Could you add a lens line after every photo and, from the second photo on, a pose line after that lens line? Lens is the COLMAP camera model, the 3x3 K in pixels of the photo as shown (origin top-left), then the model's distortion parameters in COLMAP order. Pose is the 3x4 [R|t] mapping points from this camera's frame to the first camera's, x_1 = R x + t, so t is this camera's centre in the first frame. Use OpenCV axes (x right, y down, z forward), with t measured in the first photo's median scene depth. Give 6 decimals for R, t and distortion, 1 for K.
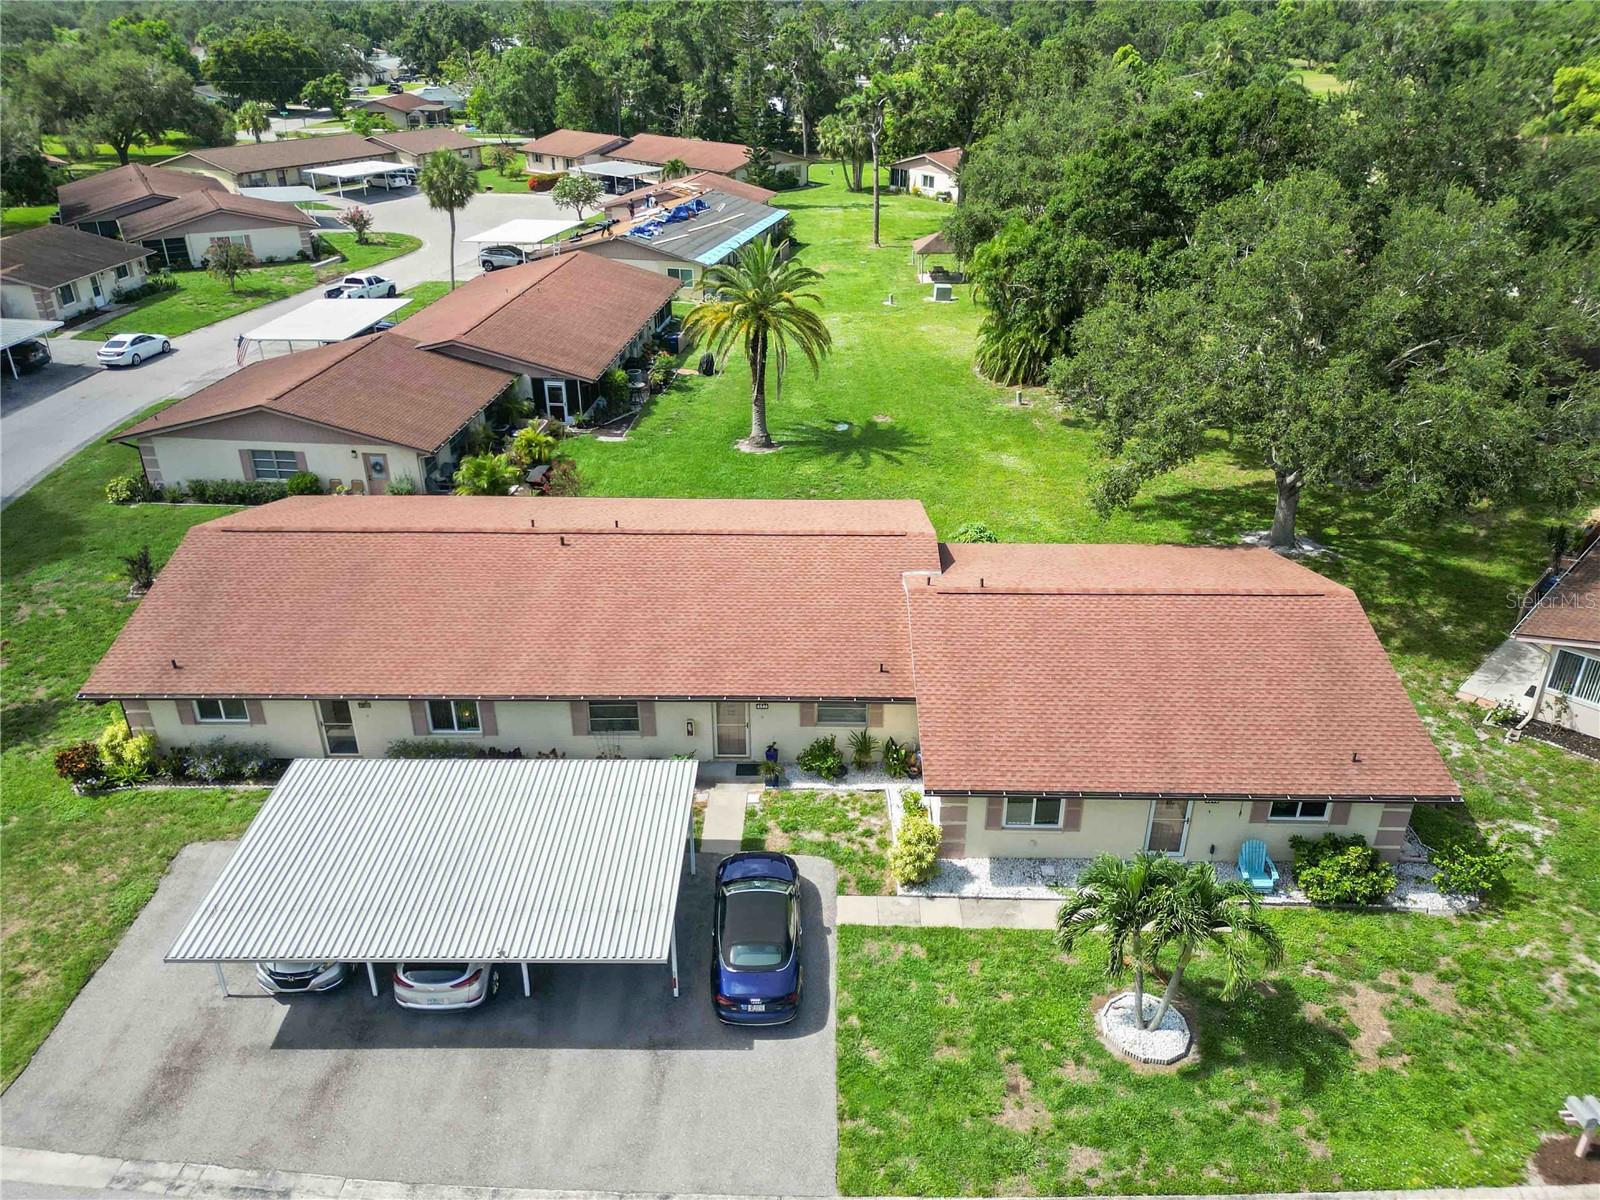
lens RADIAL K [[1161.9, 0, 800.0], [0, 1161.9, 600.0], [0, 0, 1]] dist [0.077353, -0.073179]
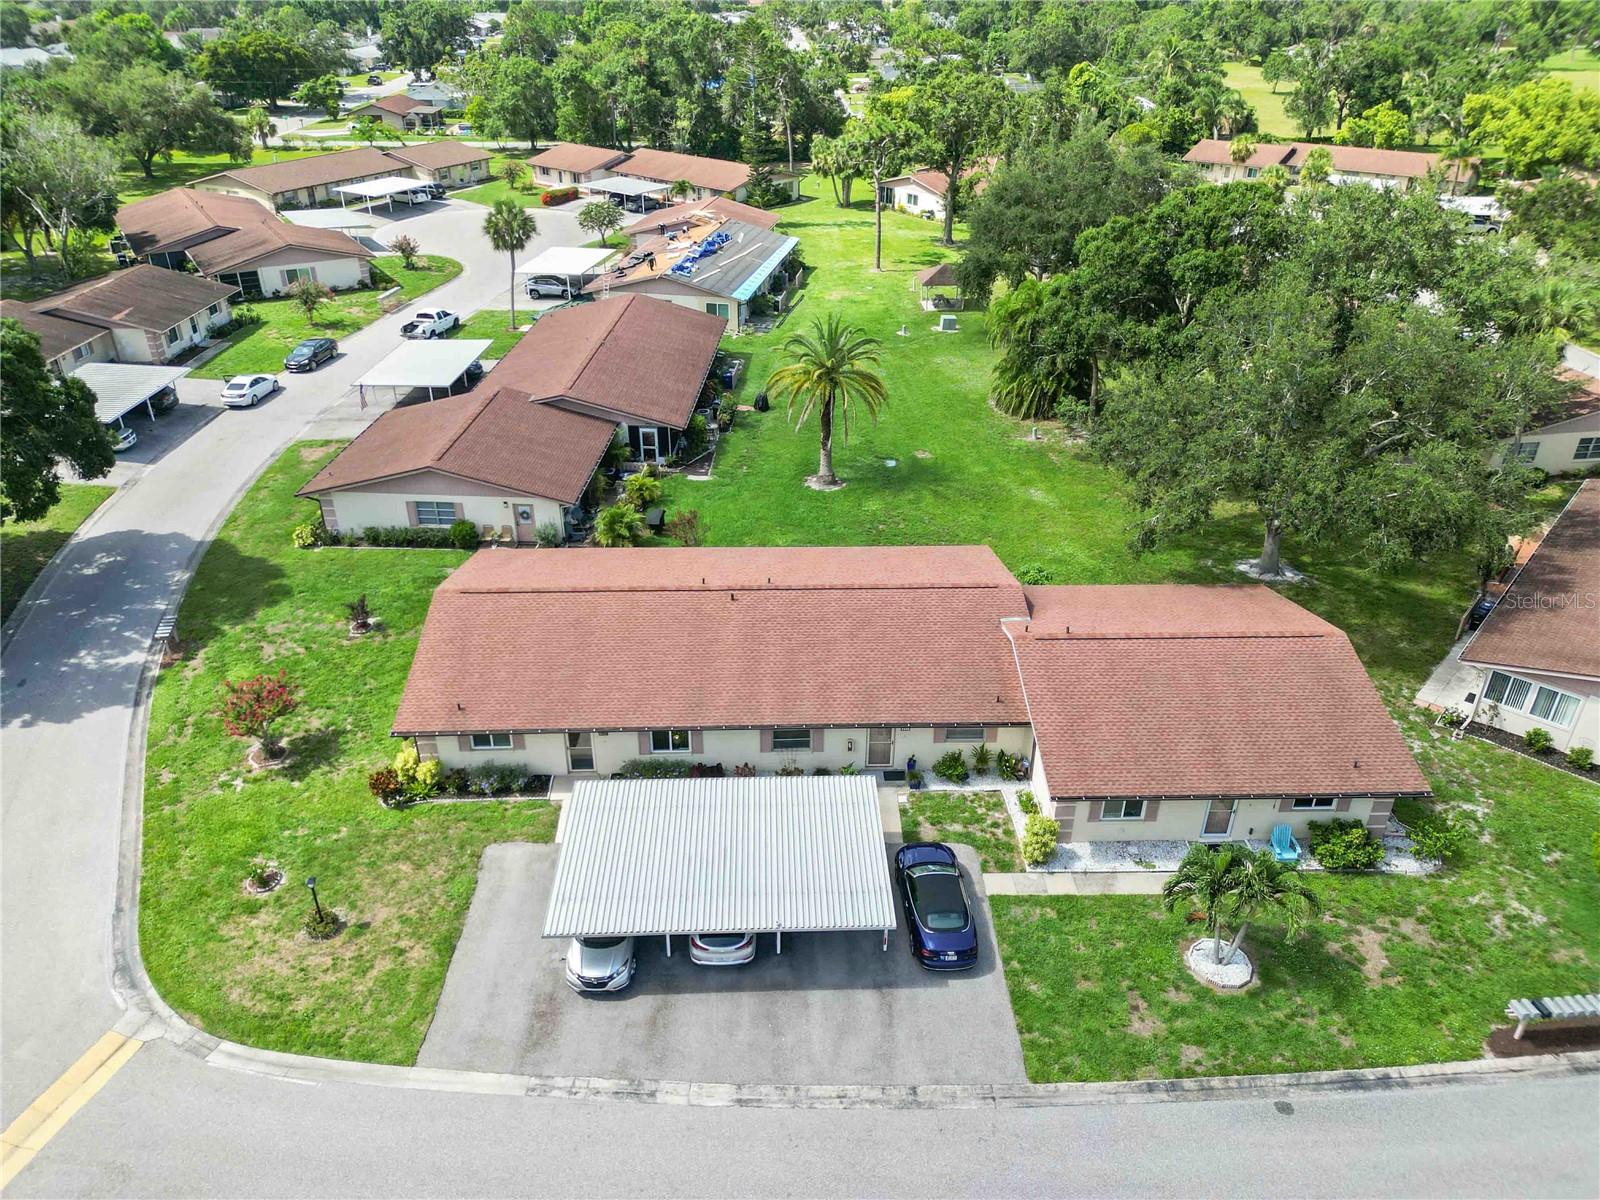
lens RADIAL K [[1115.6, 0, 800.0], [0, 1115.6, 600.0], [0, 0, 1]] dist [0.078744, -0.080885]
pose [[0.998662, -0.017161, 0.048786, -0.204260], [0.015119, 0.999007, 0.041918, -0.105144], [-0.049457, -0.041125, 0.997929, -0.241234]]
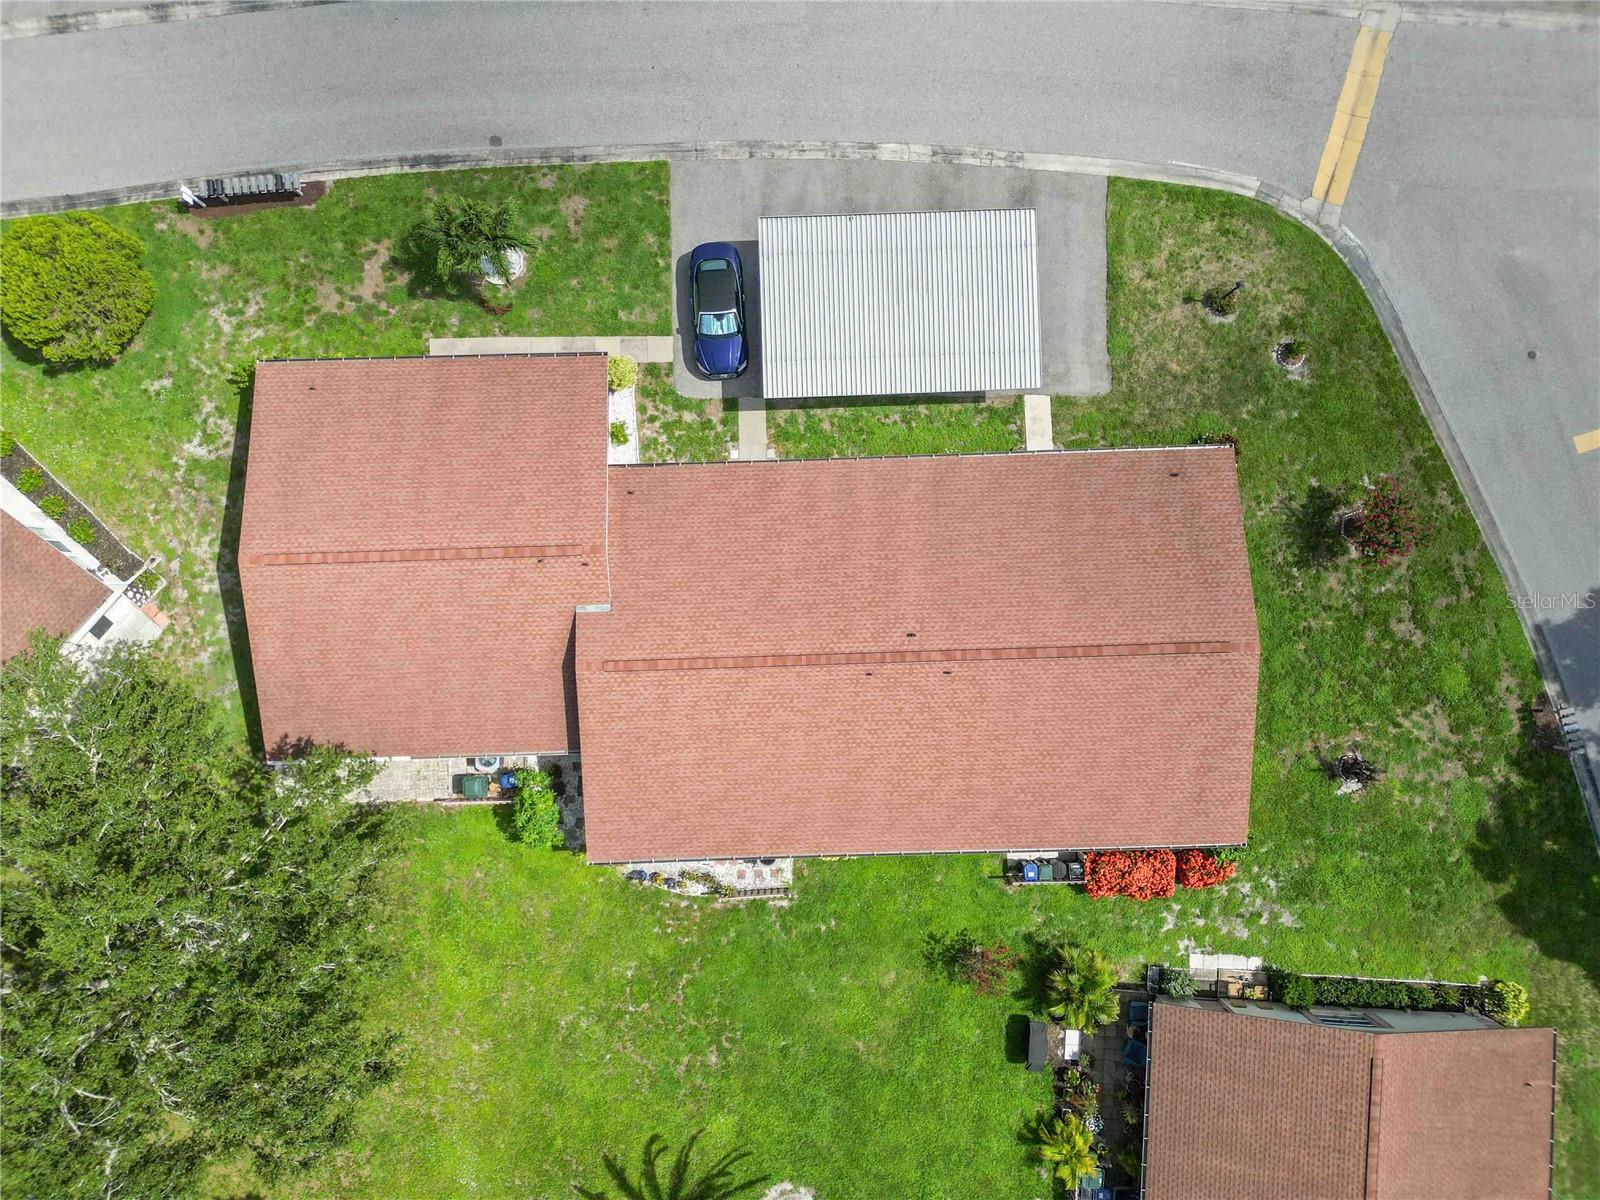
lens RADIAL K [[1115.6, 0, 800.0], [0, 1115.6, 600.0], [0, 0, 1]] dist [0.078744, -0.080885]
pose [[-0.998806, 0.048854, -0.000191, -0.105082], [-0.022076, -0.447828, 0.893847, -1.060222], [0.043582, 0.892784, 0.448372, 0.527976]]
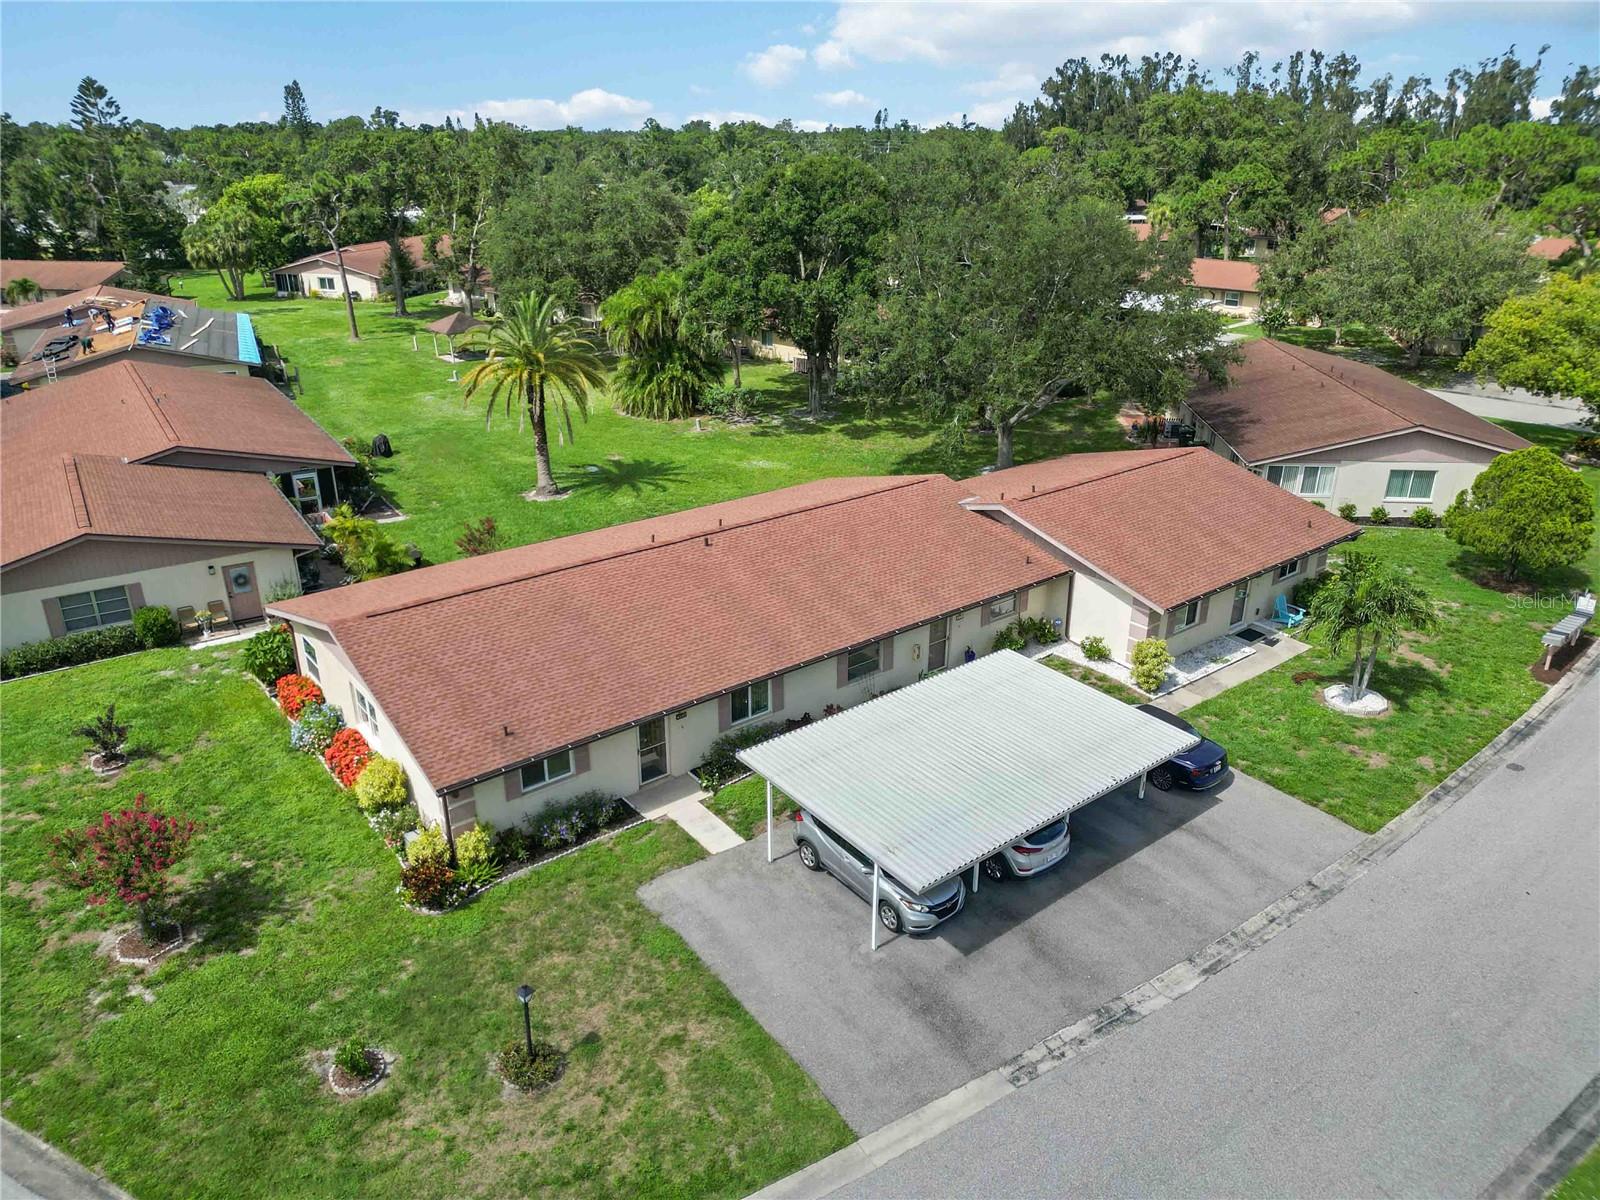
lens RADIAL K [[1115.6, 0, 800.0], [0, 1115.6, 600.0], [0, 0, 1]] dist [0.078744, -0.080885]
pose [[0.770779, -0.241110, 0.589716, -0.803427], [0.289542, 0.957079, 0.012866, 0.012119], [-0.567507, 0.160831, 0.807508, 0.159133]]
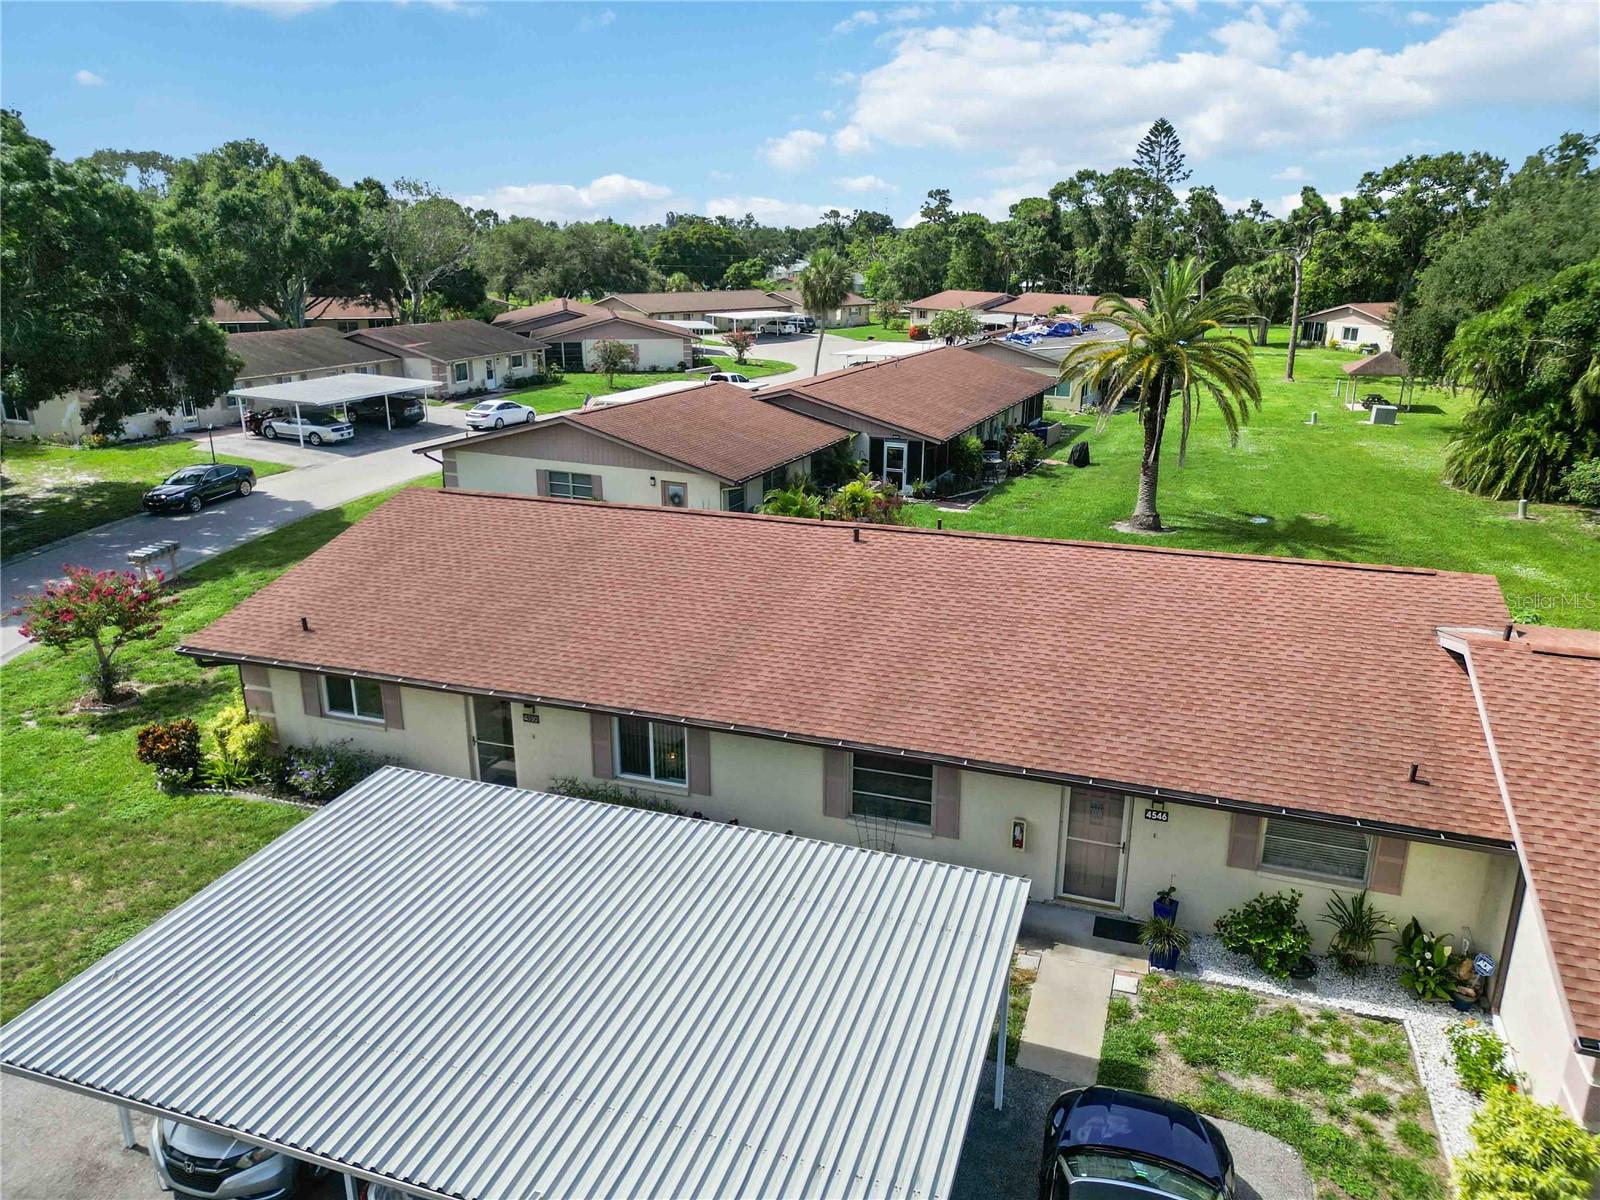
lens RADIAL K [[1115.6, 0, 800.0], [0, 1115.6, 600.0], [0, 0, 1]] dist [0.078744, -0.080885]
pose [[0.949716, 0.098204, -0.297314, -0.043027], [-0.145893, 0.978958, -0.142675, 0.089617], [0.277047, 0.178877, 0.944059, 0.418626]]
